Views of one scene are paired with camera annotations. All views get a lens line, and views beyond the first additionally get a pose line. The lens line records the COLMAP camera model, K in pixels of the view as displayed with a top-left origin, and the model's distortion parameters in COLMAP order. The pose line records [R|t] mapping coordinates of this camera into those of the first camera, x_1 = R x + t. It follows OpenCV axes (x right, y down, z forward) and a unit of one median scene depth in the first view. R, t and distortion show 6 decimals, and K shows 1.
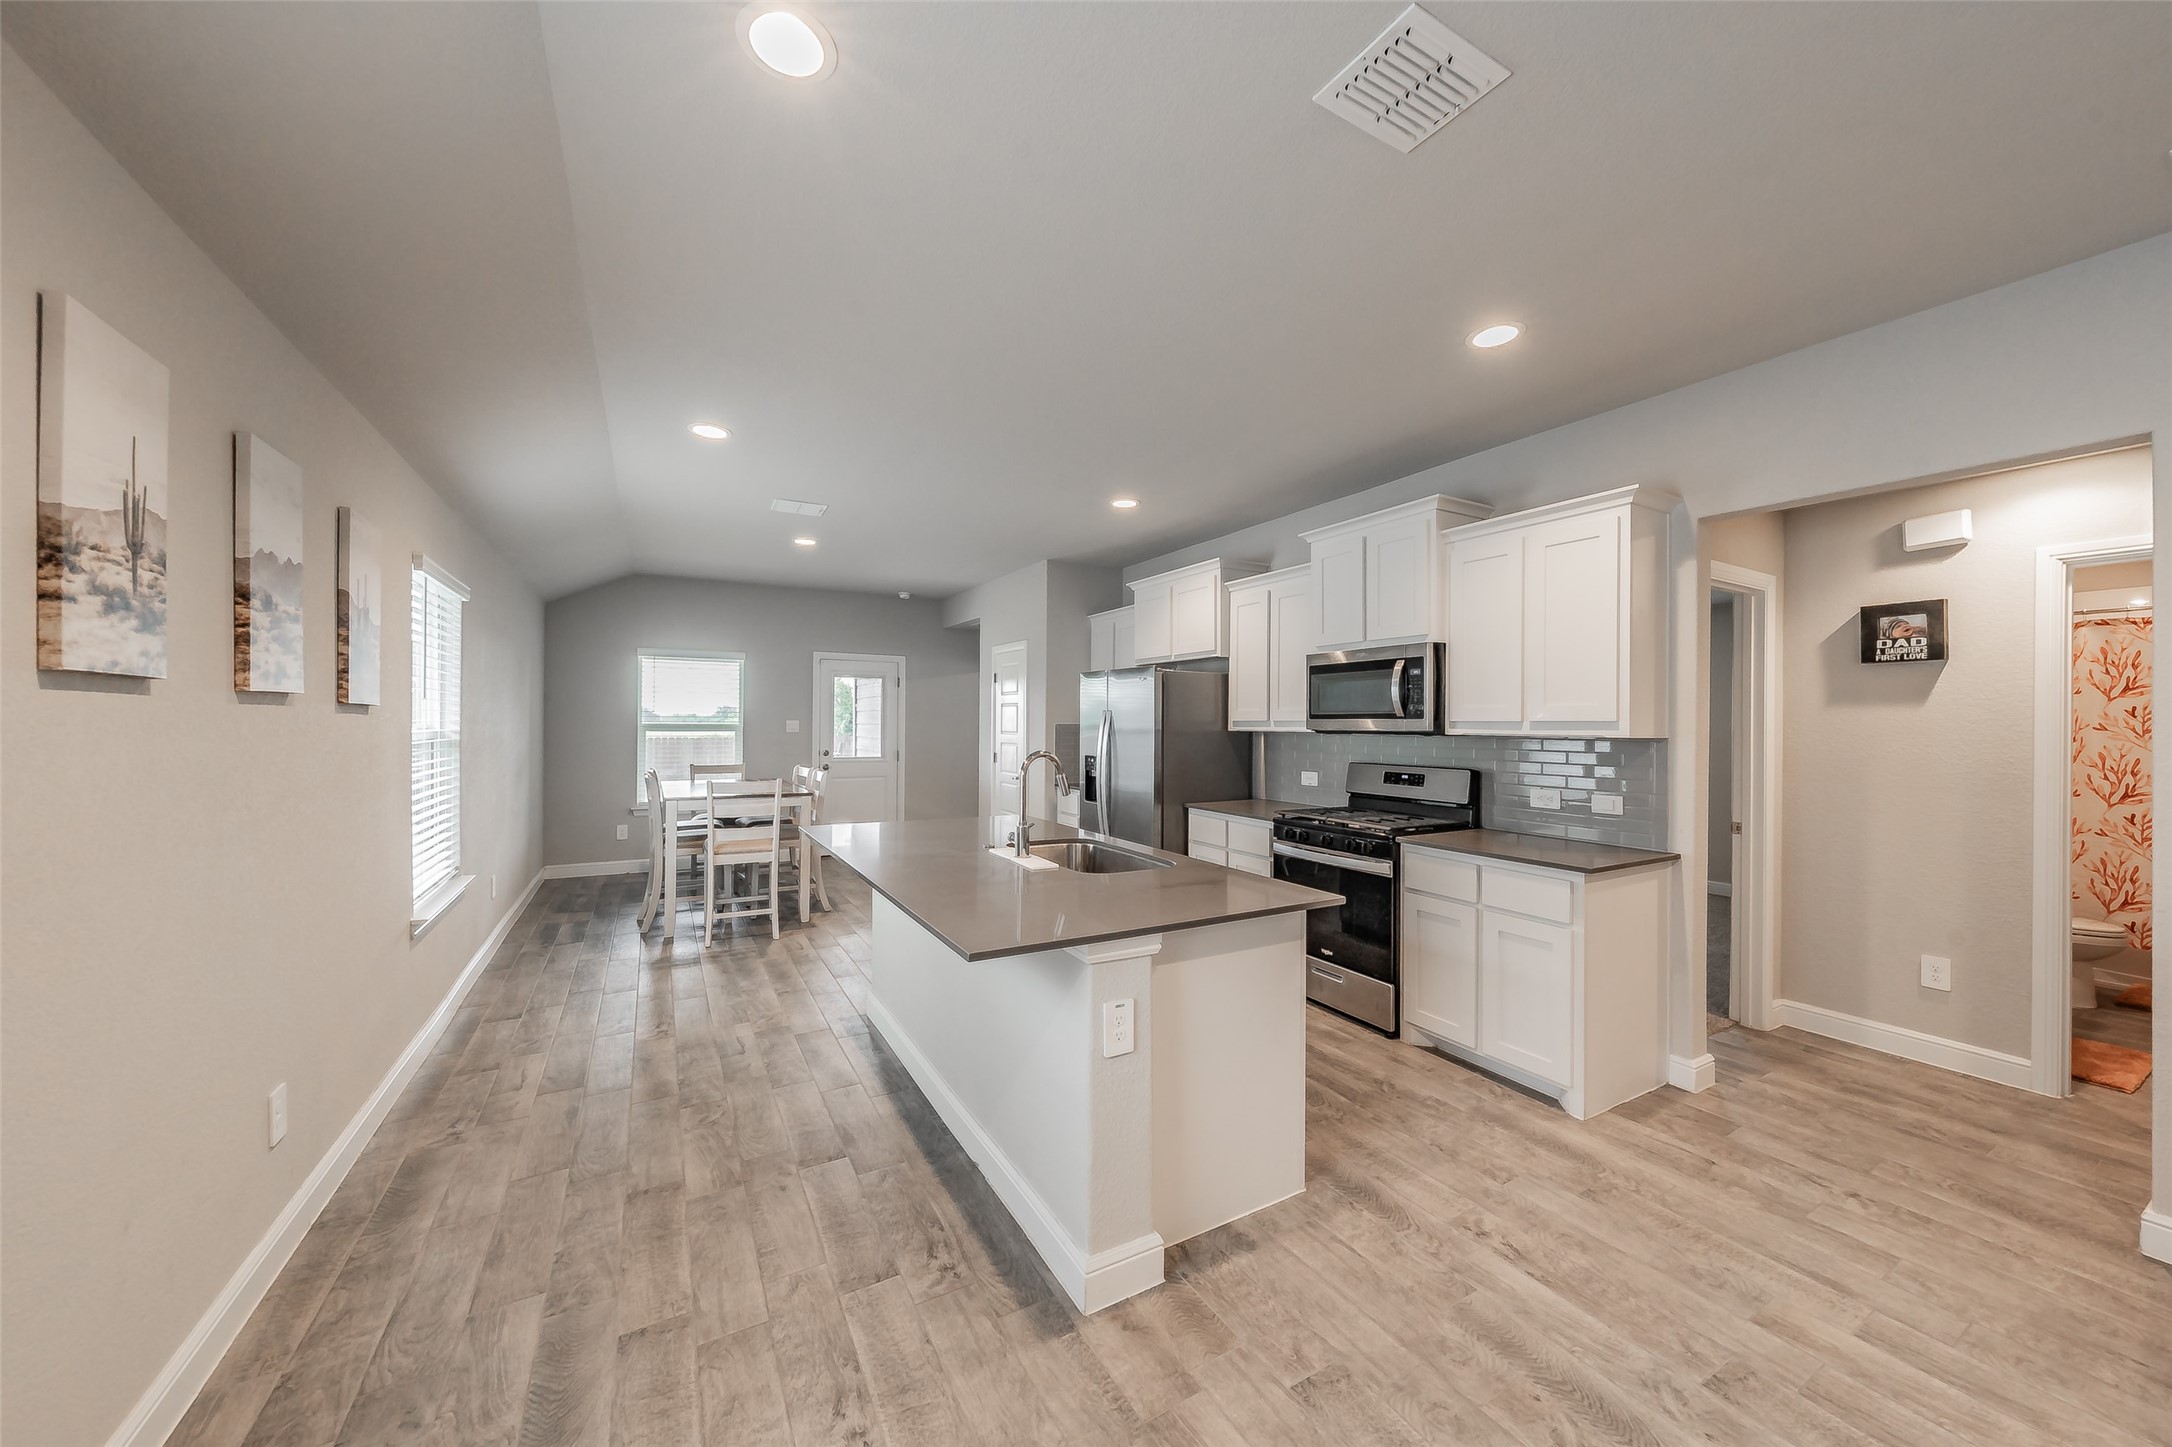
lens RADIAL K [[757.1, 0, 1086.0], [0, 757.1, 723.5], [0, 0, 1]] dist [-0.001464, -0.000087]
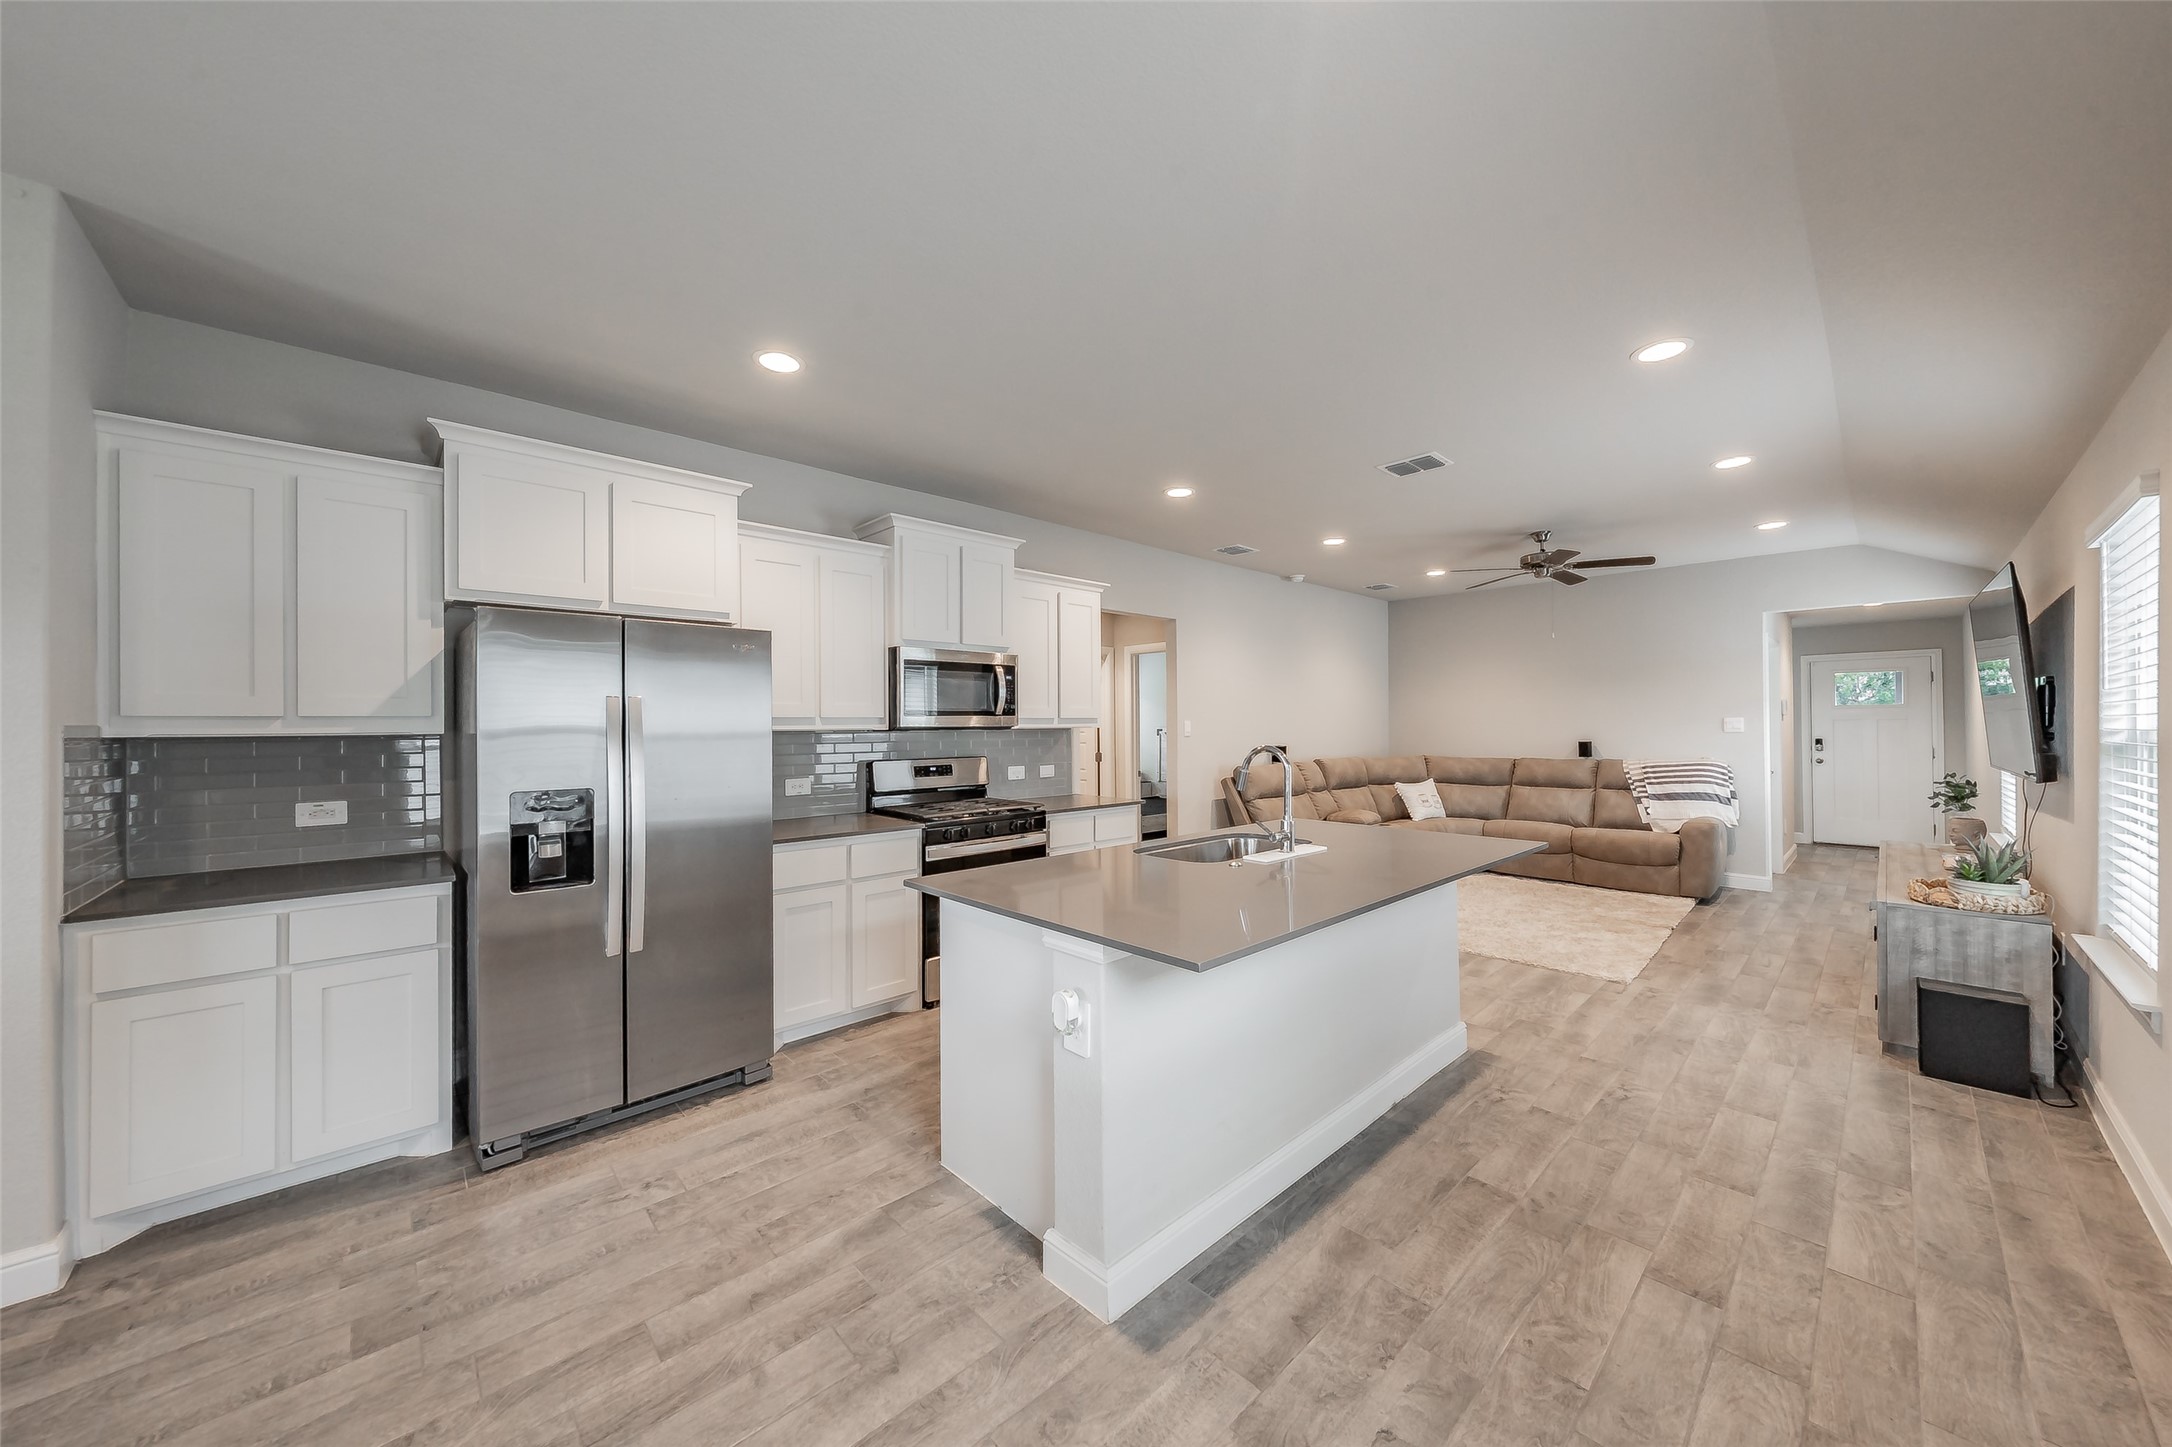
lens RADIAL K [[753.4, 0, 1087.5], [0, 753.4, 718.7], [0, 0, 1]] dist [0.000203, 0.000009]
pose [[-0.229108, 0.001891, 0.973399, -0.806278], [0.004901, 0.999988, -0.000789, -0.000006], [-0.973389, 0.004589, -0.229115, 1.201040]]
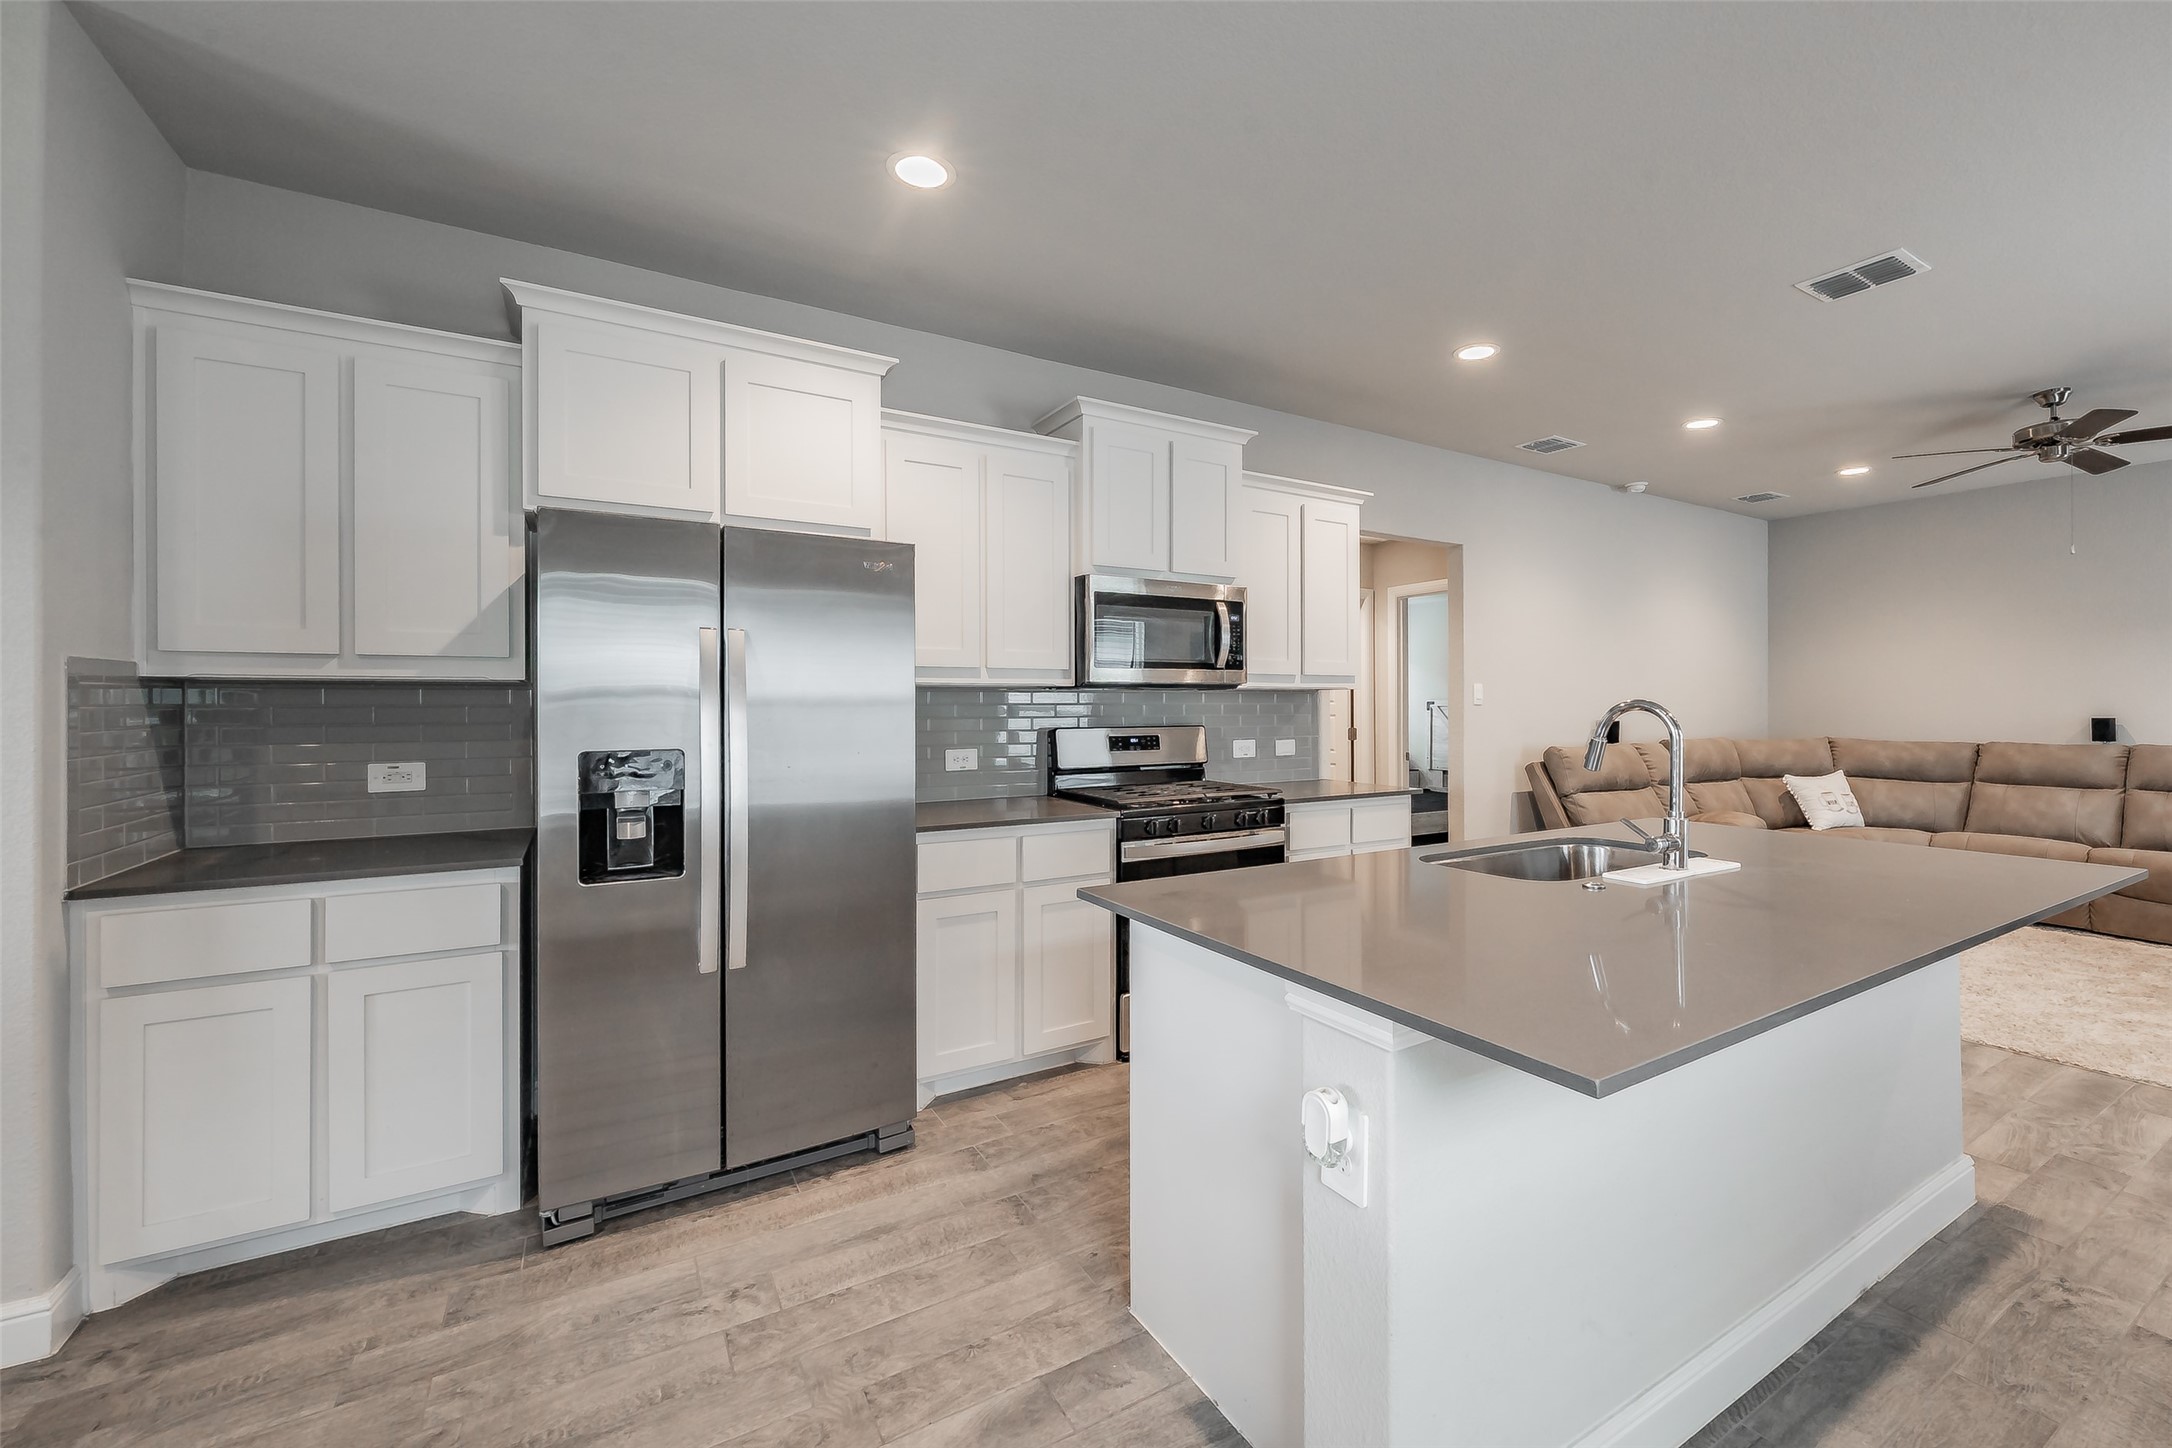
lens RADIAL K [[900.5, 0, 1164.6], [0, 900.5, 700.4], [0, 0, 1]] dist [-0.000418, 0.000347]
pose [[-0.048189, -0.003513, 0.998832, -0.657450], [0.001425, 0.999993, 0.003586, 0.027044], [-0.998837, 0.001596, -0.048184, 1.180199]]
